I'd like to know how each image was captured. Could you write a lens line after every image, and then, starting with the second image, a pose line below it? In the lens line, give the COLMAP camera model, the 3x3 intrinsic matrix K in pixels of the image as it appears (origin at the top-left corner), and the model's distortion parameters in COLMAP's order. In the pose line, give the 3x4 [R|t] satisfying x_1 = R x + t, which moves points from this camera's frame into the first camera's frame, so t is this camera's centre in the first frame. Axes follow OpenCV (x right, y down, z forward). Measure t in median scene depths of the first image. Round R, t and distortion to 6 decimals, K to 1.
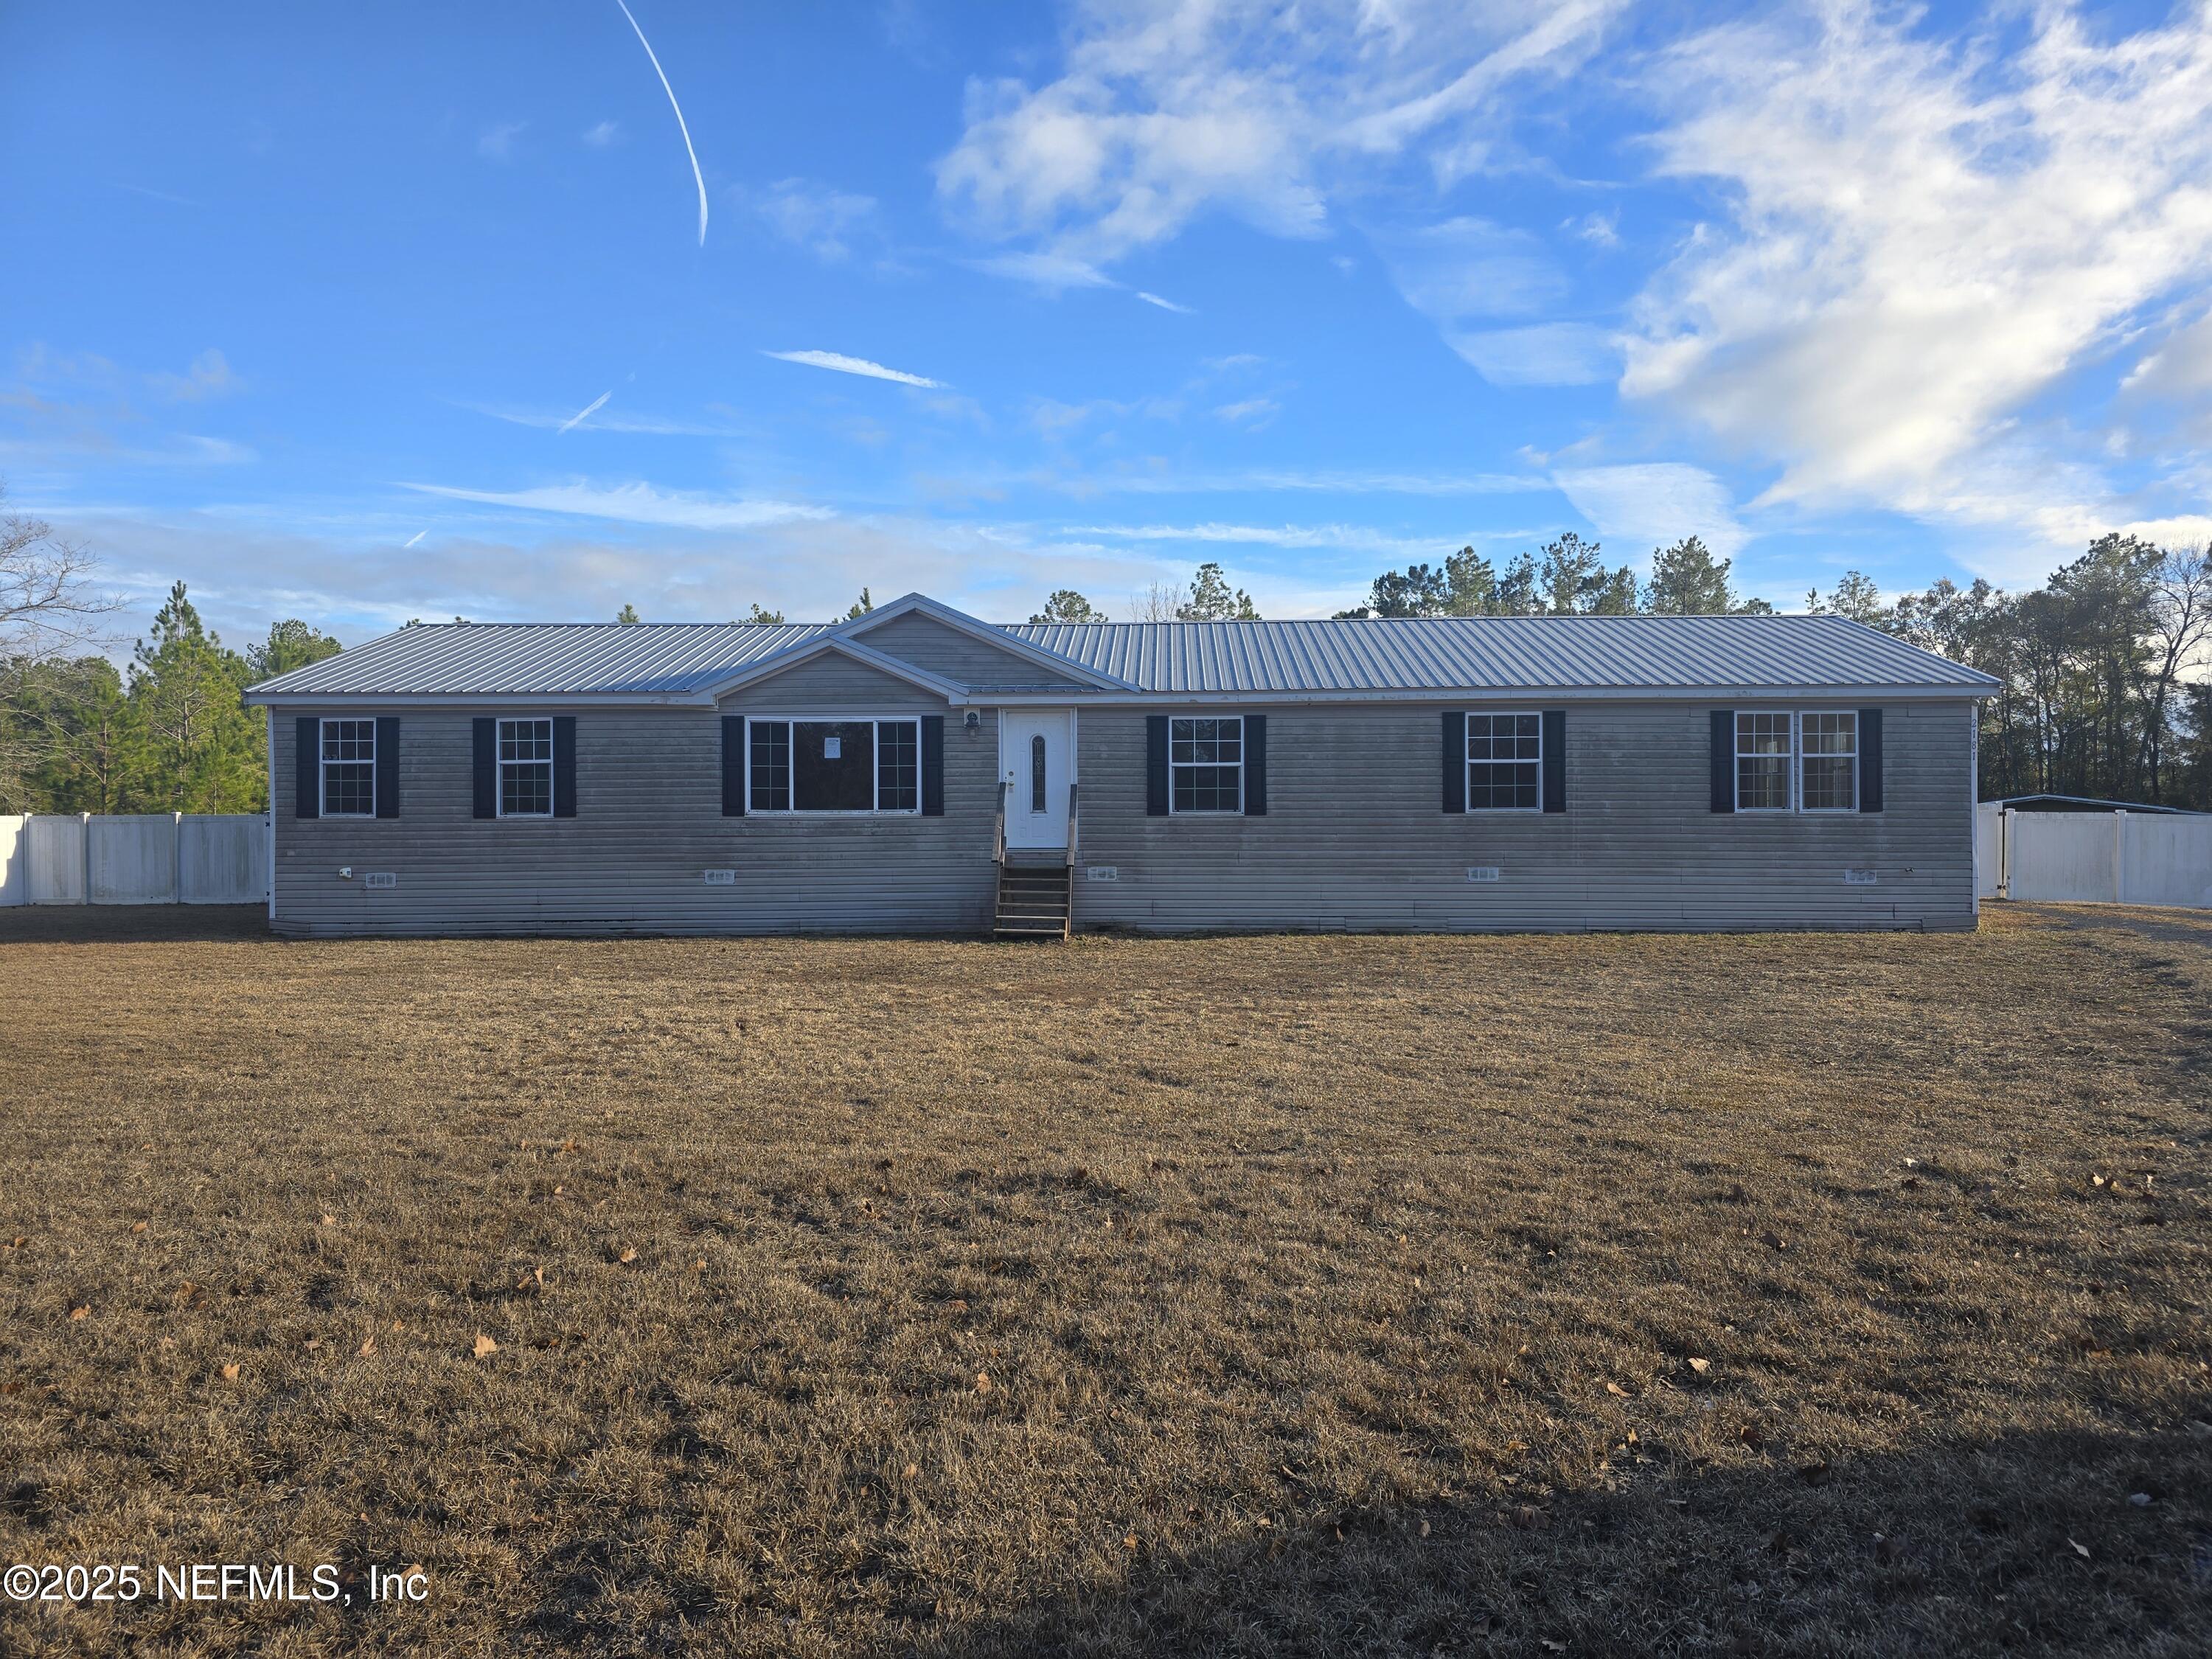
lens RADIAL K [[1469.6, 0, 1102.5], [0, 1469.6, 829.0], [0, 0, 1]] dist [0.004422, 0.001120]
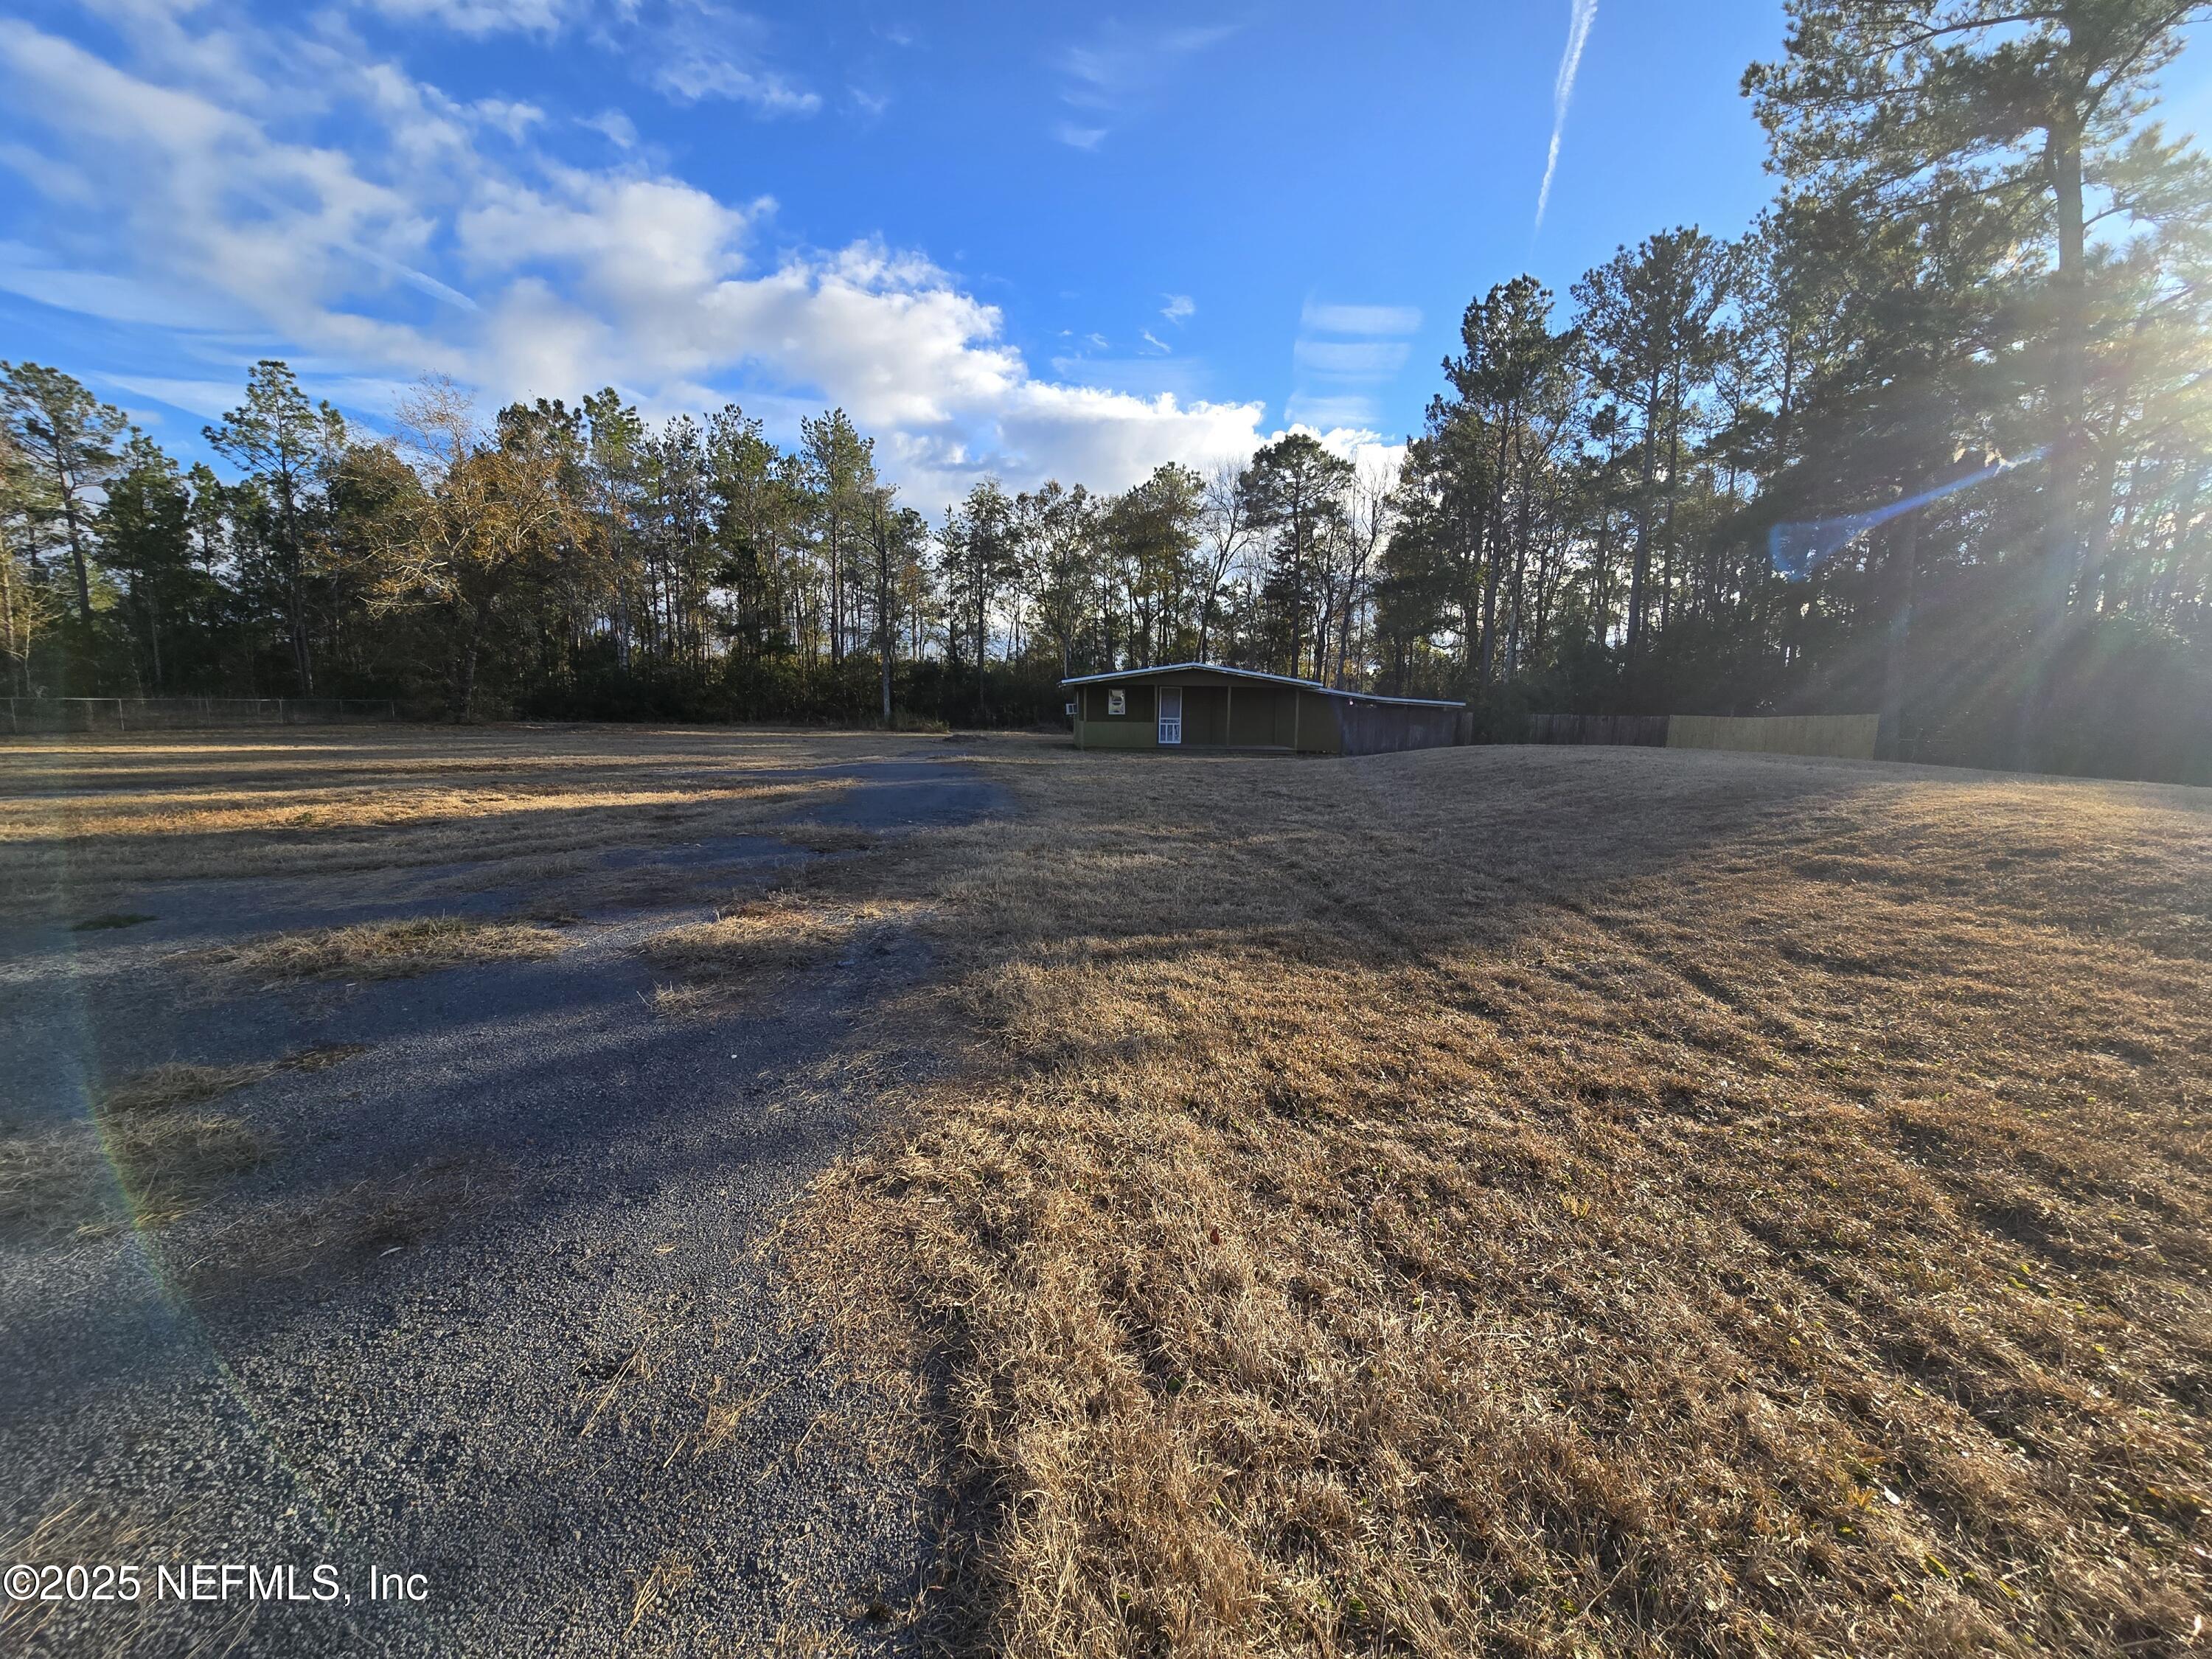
lens RADIAL K [[926.4, 0, 1100.9], [0, 926.4, 836.1], [0, 0, 1]] dist [0.002801, -0.000537]
pose [[0.815669, -0.079220, 0.573070, 0.159562], [-0.021647, 0.985707, 0.167073, -0.018778], [-0.578114, -0.148681, 0.802295, 0.339410]]
